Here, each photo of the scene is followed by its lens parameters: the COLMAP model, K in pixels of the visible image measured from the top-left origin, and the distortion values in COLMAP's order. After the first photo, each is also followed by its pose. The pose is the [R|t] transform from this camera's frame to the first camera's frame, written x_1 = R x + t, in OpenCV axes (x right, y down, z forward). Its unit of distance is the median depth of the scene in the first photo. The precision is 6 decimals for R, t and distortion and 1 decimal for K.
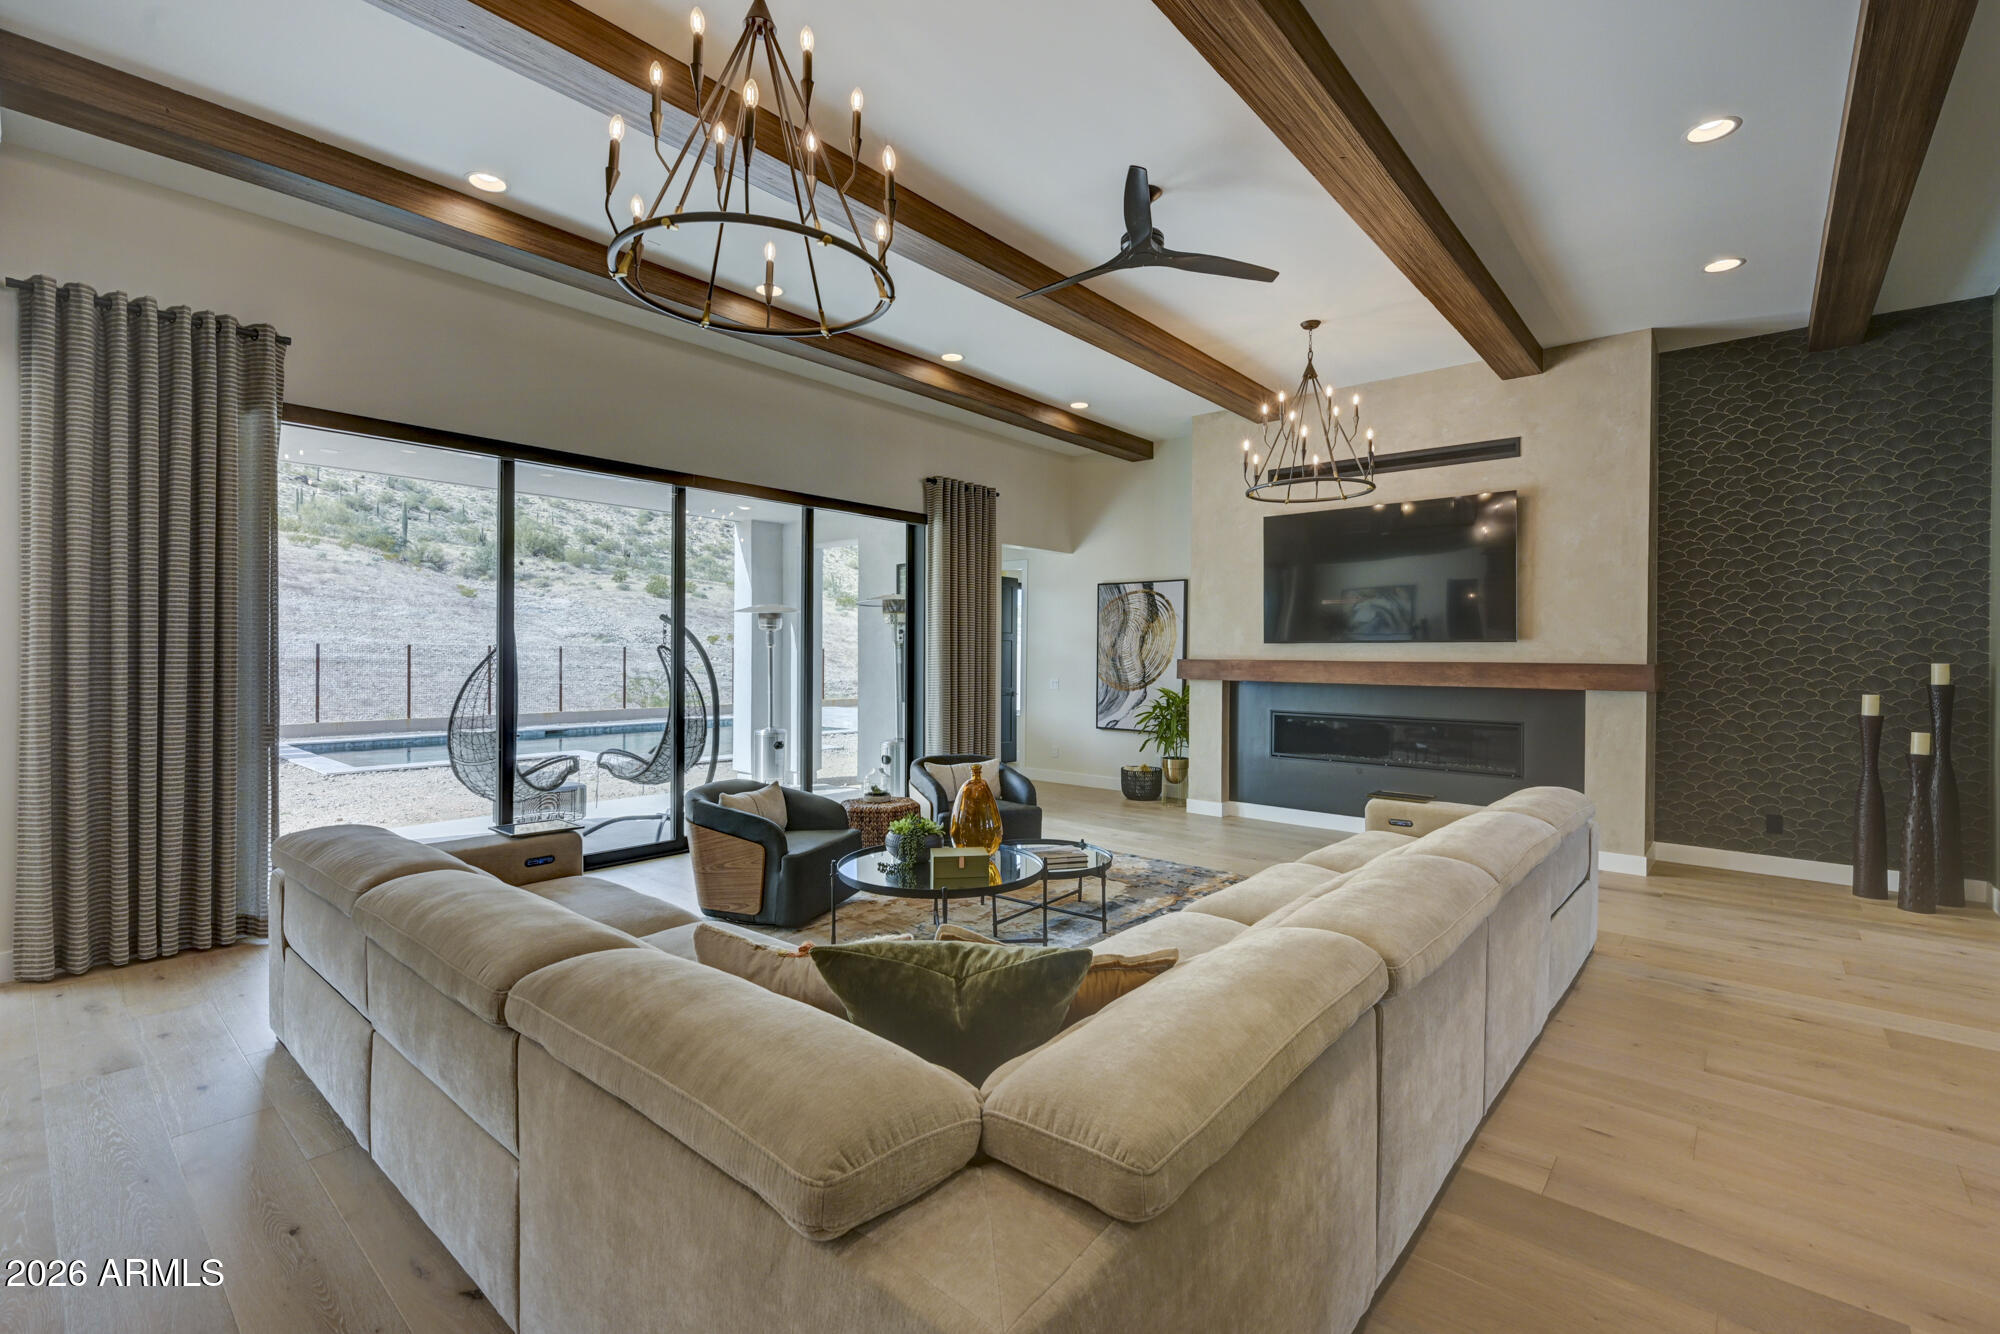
lens RADIAL K [[865.5, 0, 995.6], [0, 865.5, 653.1], [0, 0, 1]] dist [0.002631, -0.000594]
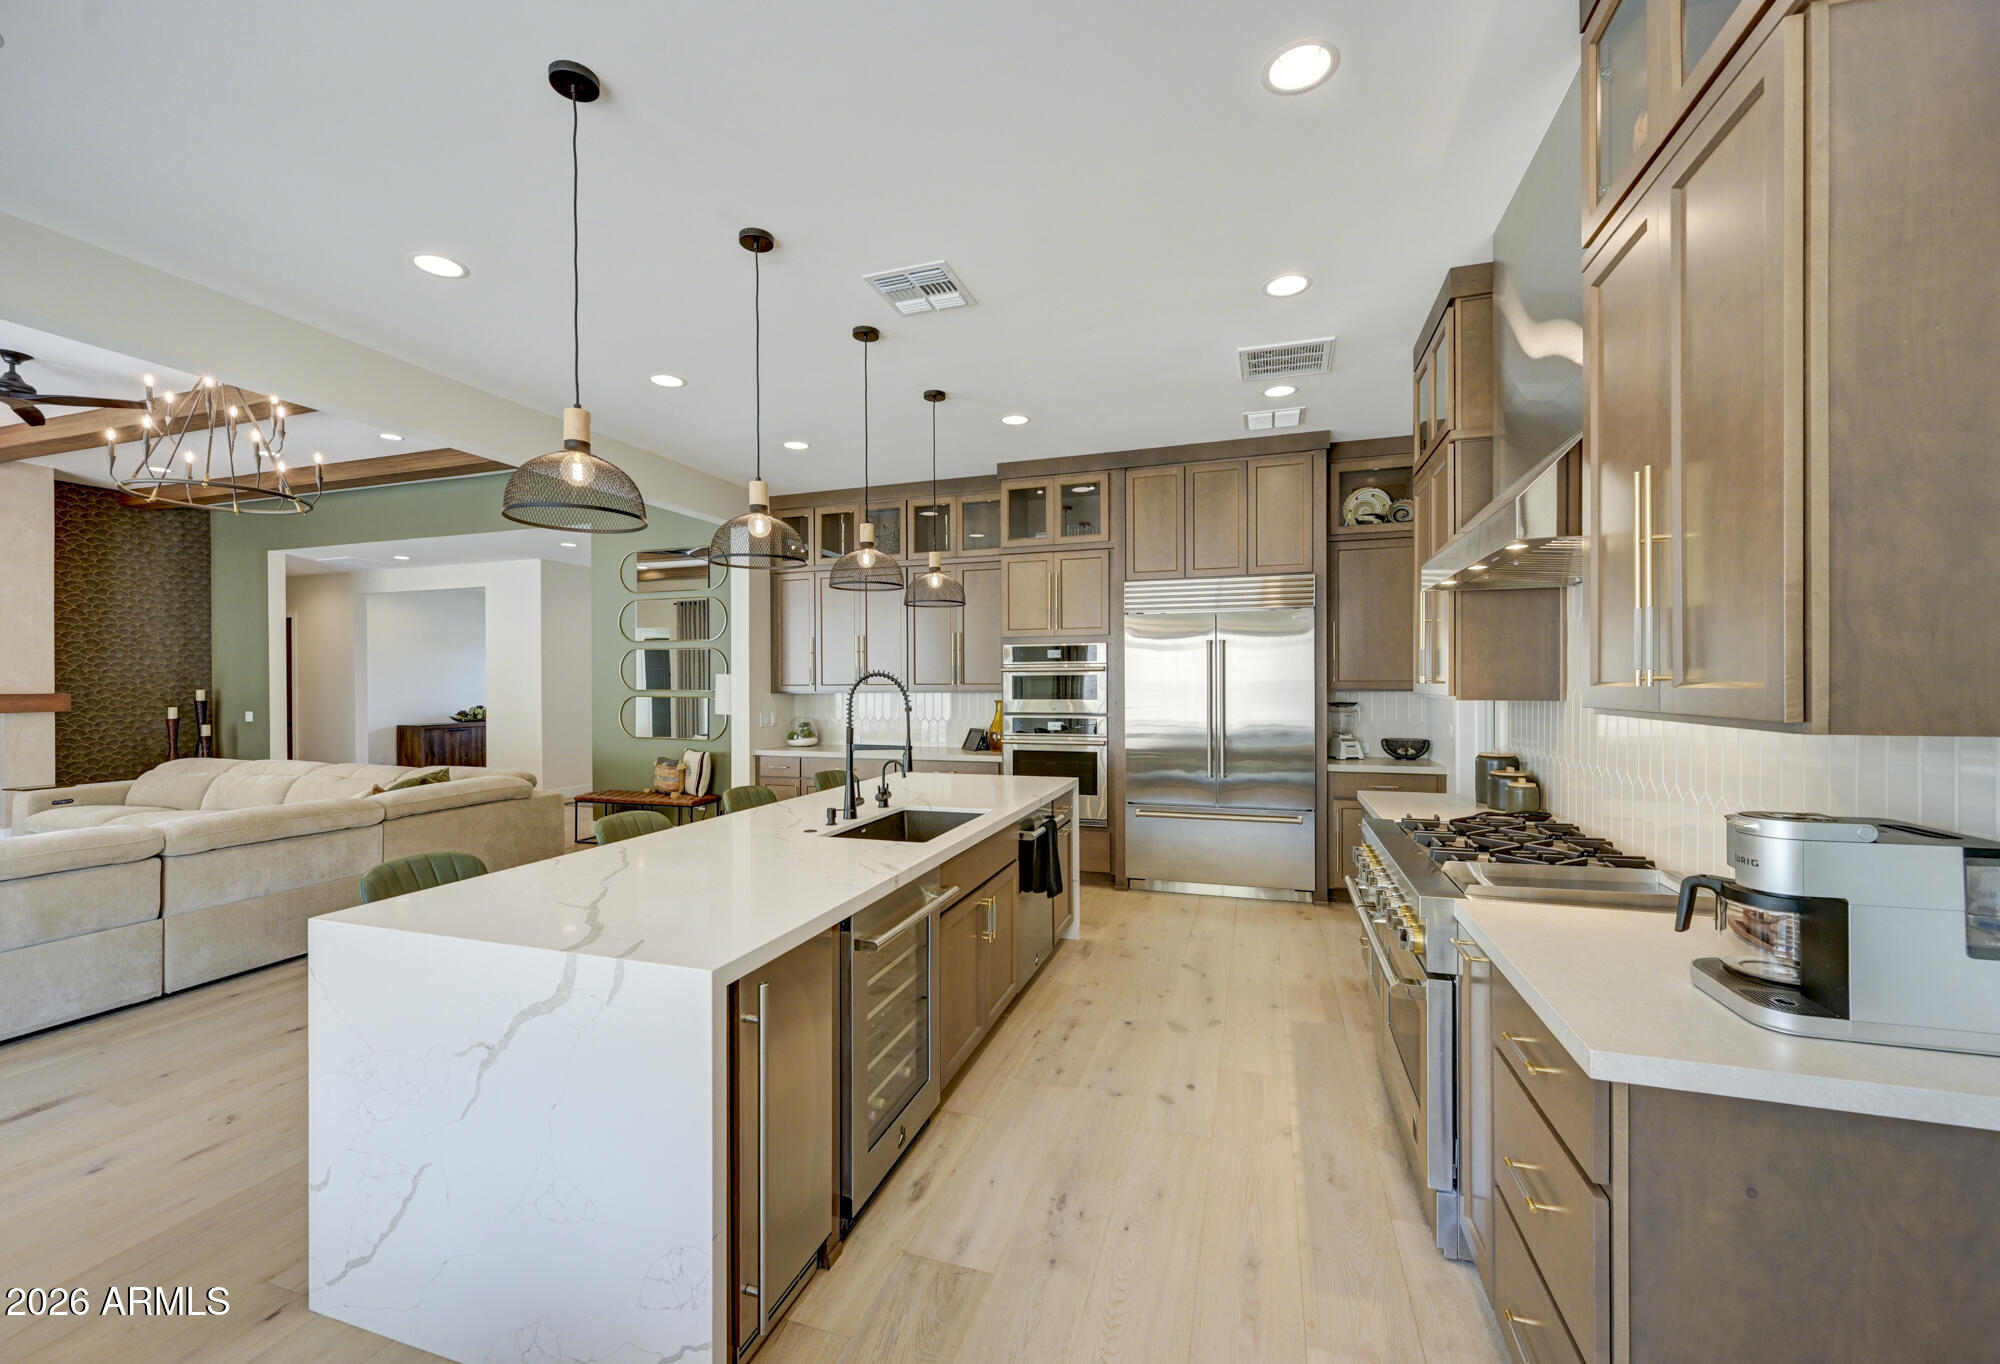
lens RADIAL K [[808.4, 0, 991.7], [0, 808.4, 685.0], [0, 0, 1]] dist [-0.010037, -0.000455]
pose [[-0.380105, -0.006899, 0.924918, -0.712636], [0.003572, 0.999954, 0.008927, -0.005102], [-0.924936, 0.006697, -0.380063, 0.014284]]
